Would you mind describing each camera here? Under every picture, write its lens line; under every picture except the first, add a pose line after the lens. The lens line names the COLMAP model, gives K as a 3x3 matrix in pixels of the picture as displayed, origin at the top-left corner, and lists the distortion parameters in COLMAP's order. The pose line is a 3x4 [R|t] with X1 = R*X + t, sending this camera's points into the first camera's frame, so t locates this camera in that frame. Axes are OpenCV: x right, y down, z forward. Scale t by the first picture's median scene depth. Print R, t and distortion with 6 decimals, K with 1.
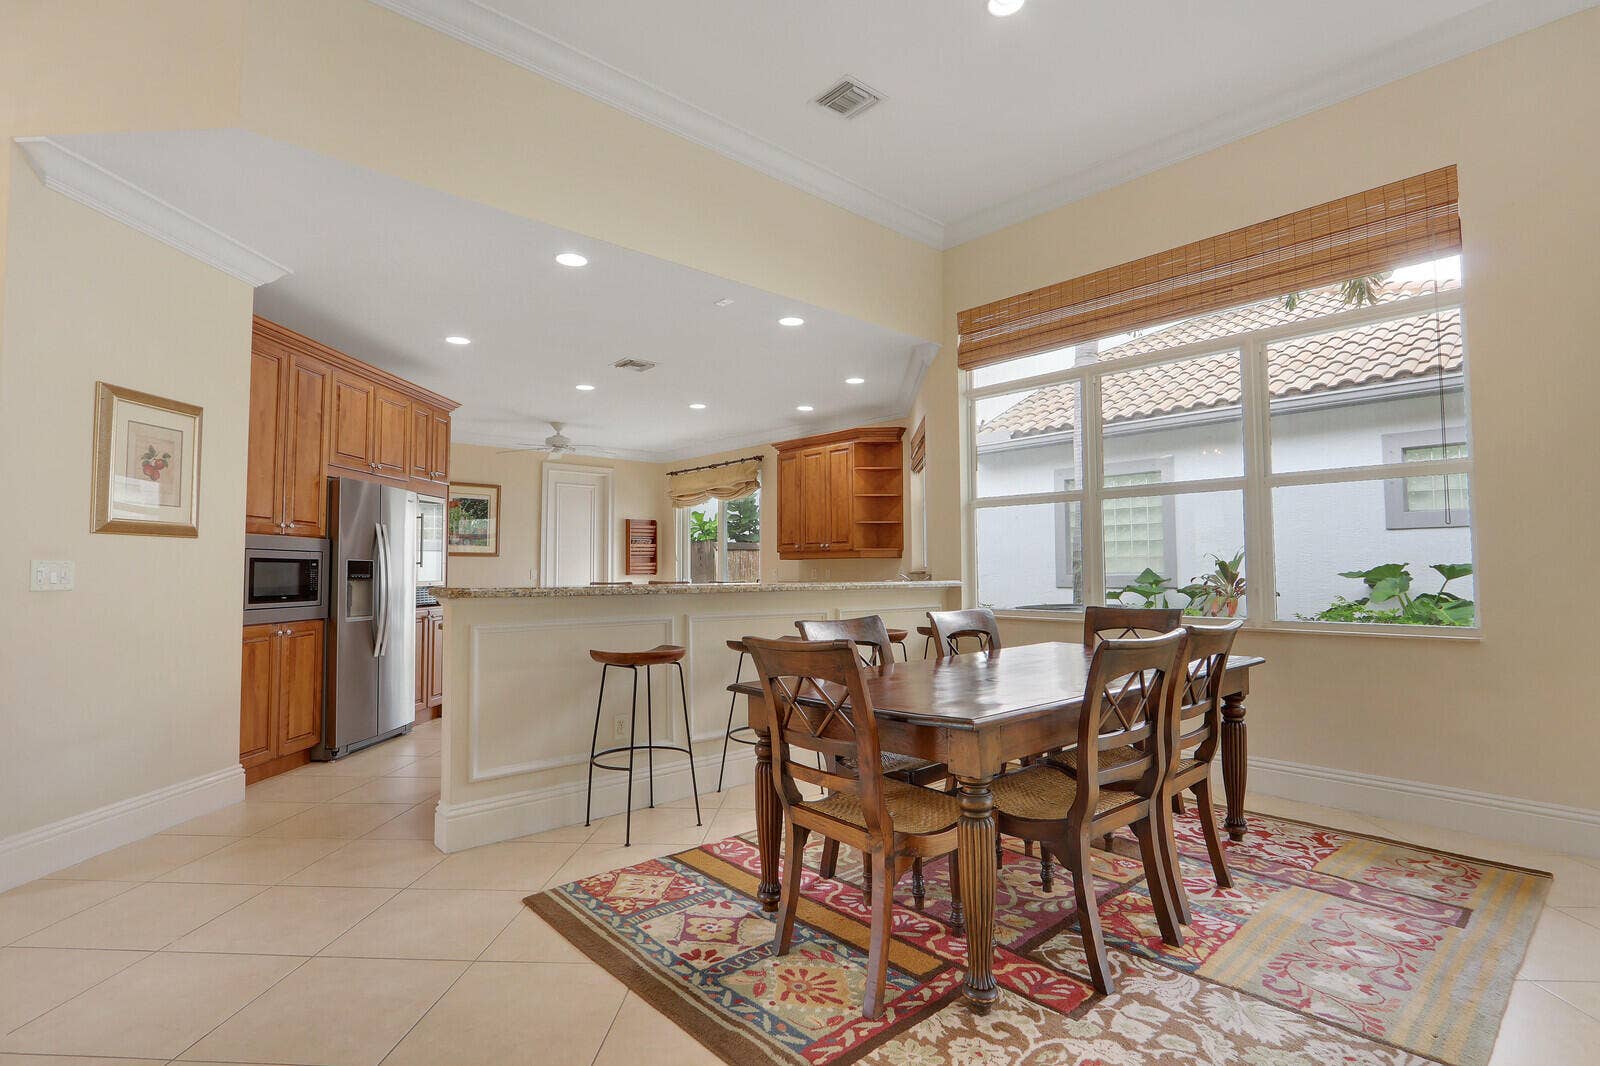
lens RADIAL K [[773.4, 0, 798.9], [0, 773.4, 531.0], [0, 0, 1]] dist [-0.012613, 0.000439]
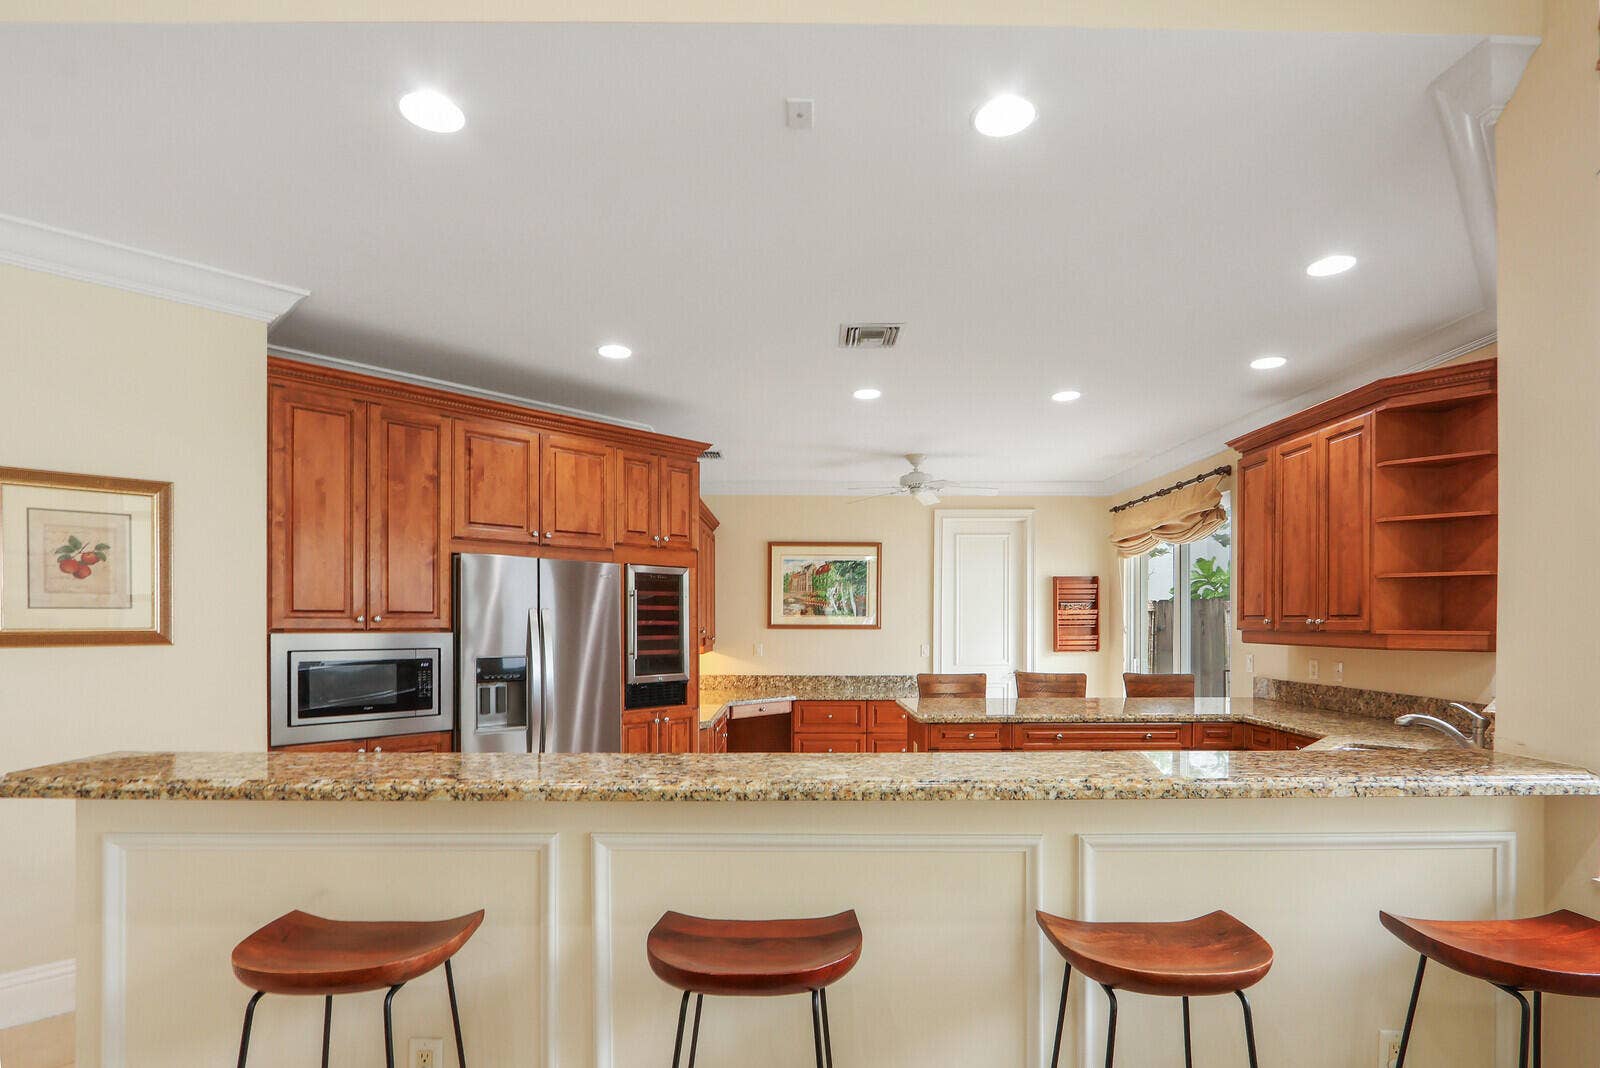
lens RADIAL K [[773.4, 0, 810.7], [0, 773.4, 629.5], [0, 0, 1]] dist [-0.012613, 0.000439]
pose [[0.751346, 0.011556, -0.659807, 0.118190], [0.030053, 0.998210, 0.051706, -0.012855], [0.659224, -0.058678, 0.749654, 0.376930]]
